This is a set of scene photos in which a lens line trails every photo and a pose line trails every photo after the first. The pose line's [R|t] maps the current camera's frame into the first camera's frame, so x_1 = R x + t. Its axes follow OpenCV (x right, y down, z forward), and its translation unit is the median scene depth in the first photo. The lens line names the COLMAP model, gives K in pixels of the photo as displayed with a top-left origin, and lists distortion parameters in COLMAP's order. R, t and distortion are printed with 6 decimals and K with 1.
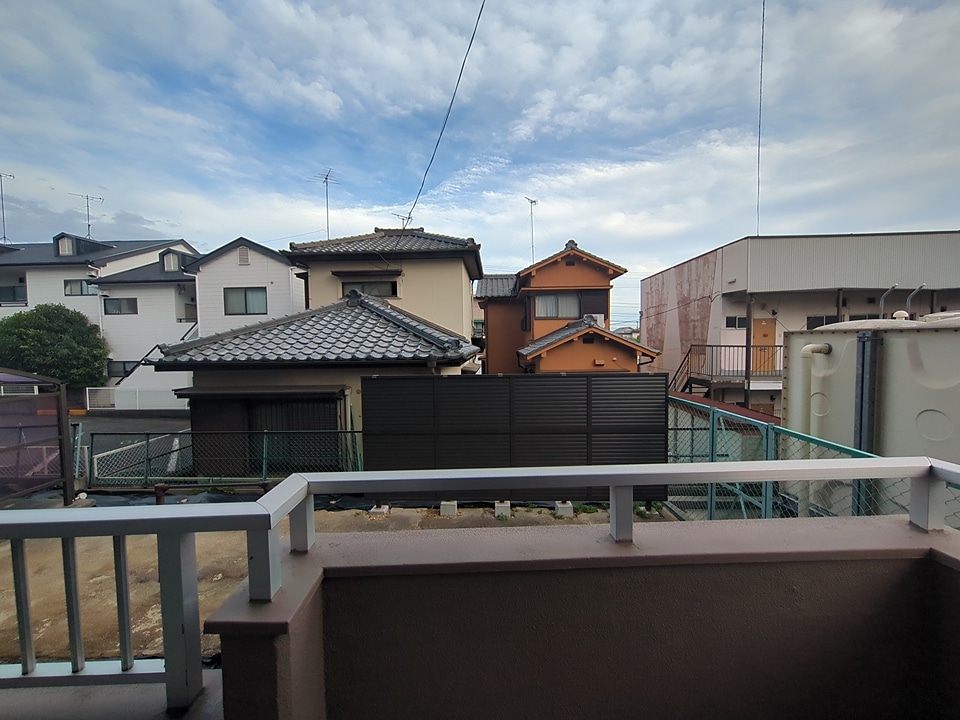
lens RADIAL K [[381.1, 0, 489.0], [0, 381.1, 357.8], [0, 0, 1]] dist [-0.004054, 0.000775]
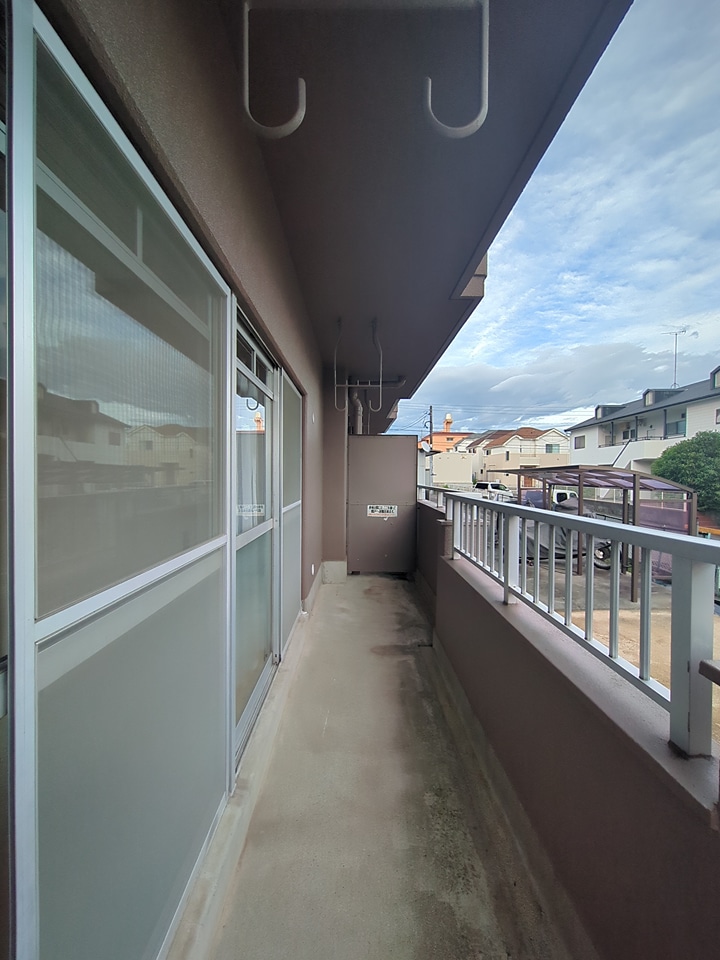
lens RADIAL K [[381.1, 0, 360.1], [0, 381.1, 477.5], [0, 0, 1]] dist [-0.004054, 0.000775]
pose [[-0.060099, 0.030919, -0.997713, 0.134562], [-0.037209, 0.998756, 0.033192, 0.003521], [0.997499, 0.039119, -0.058874, -0.014069]]
